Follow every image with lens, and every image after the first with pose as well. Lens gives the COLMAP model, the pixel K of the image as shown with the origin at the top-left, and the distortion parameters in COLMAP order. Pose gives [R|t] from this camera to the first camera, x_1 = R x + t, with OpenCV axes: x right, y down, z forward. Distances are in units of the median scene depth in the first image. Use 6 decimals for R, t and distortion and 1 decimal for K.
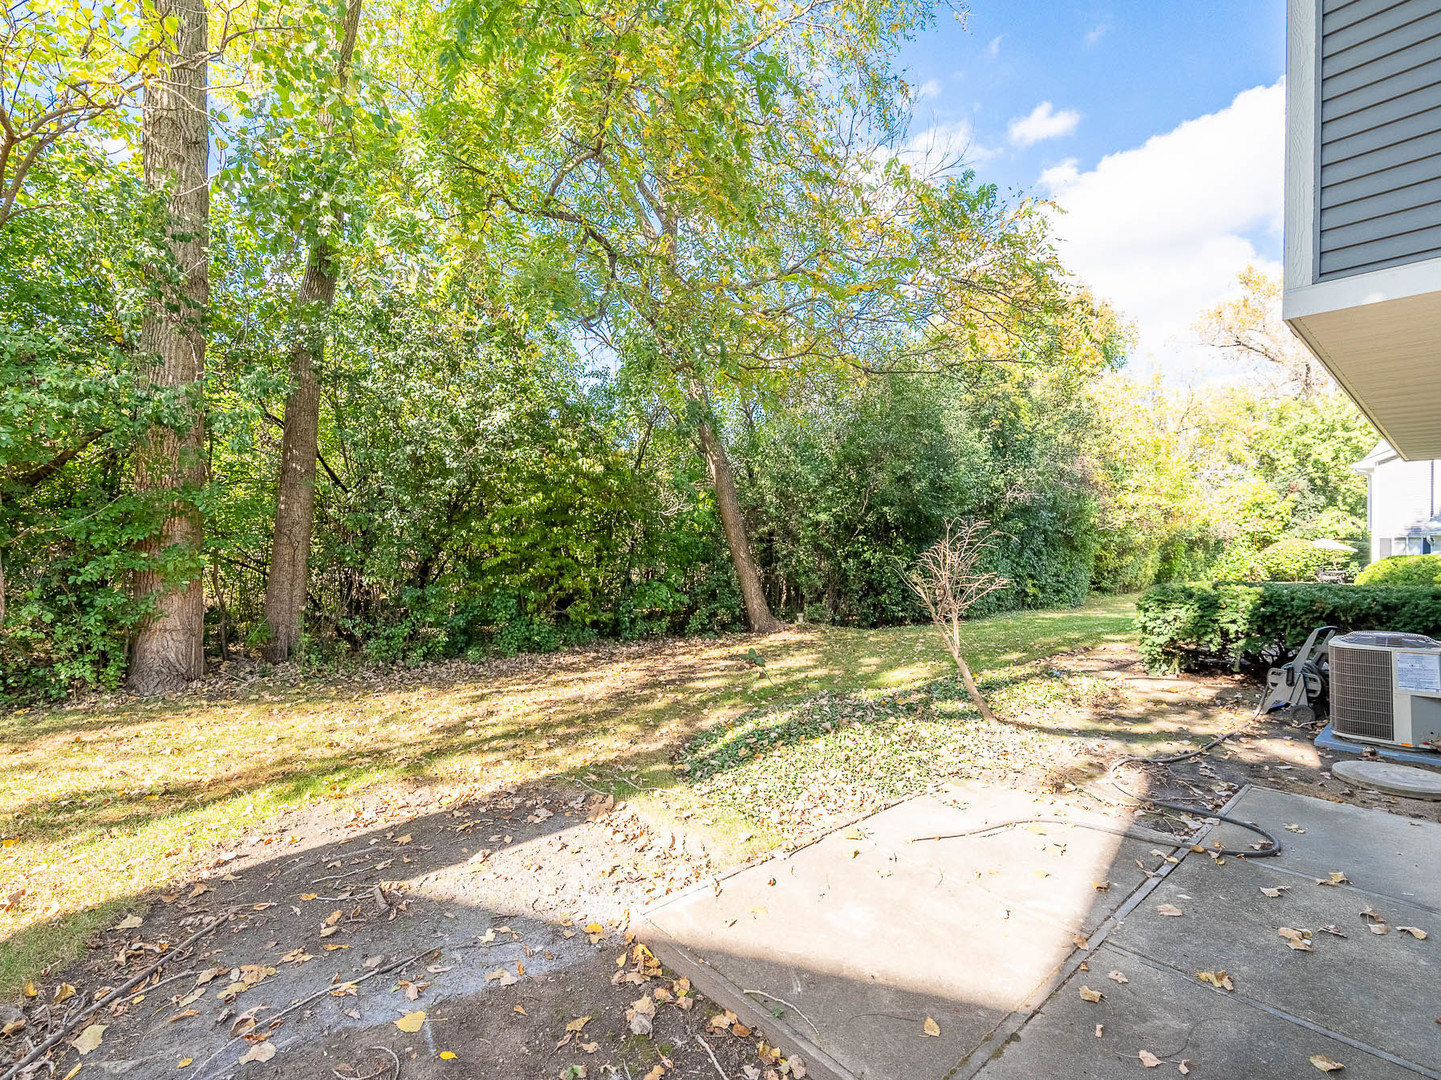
lens RADIAL K [[653.2, 0, 720.5], [0, 653.2, 540.0], [0, 0, 1]] dist [-0.002783, -0.000290]
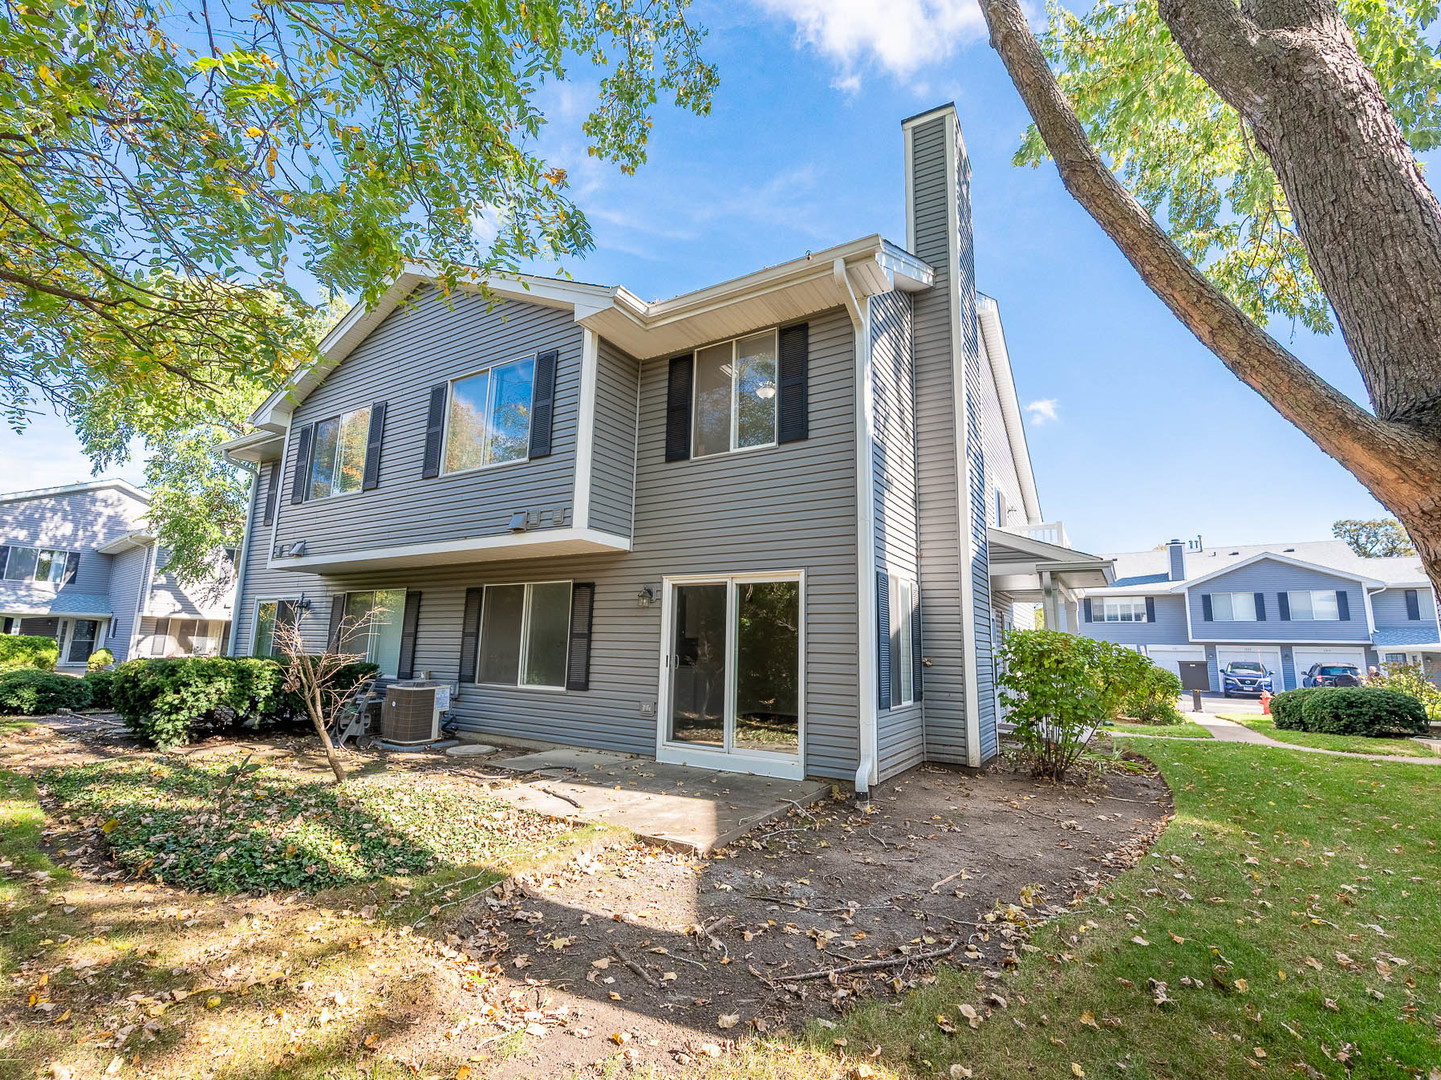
lens RADIAL K [[653.2, 0, 720.5], [0, 653.2, 540.0], [0, 0, 1]] dist [-0.002783, -0.000290]
pose [[-0.314621, 0.140305, 0.938791, -1.186967], [-0.037597, 0.986397, -0.160020, 0.018532], [-0.948472, -0.085642, -0.305067, 0.949251]]
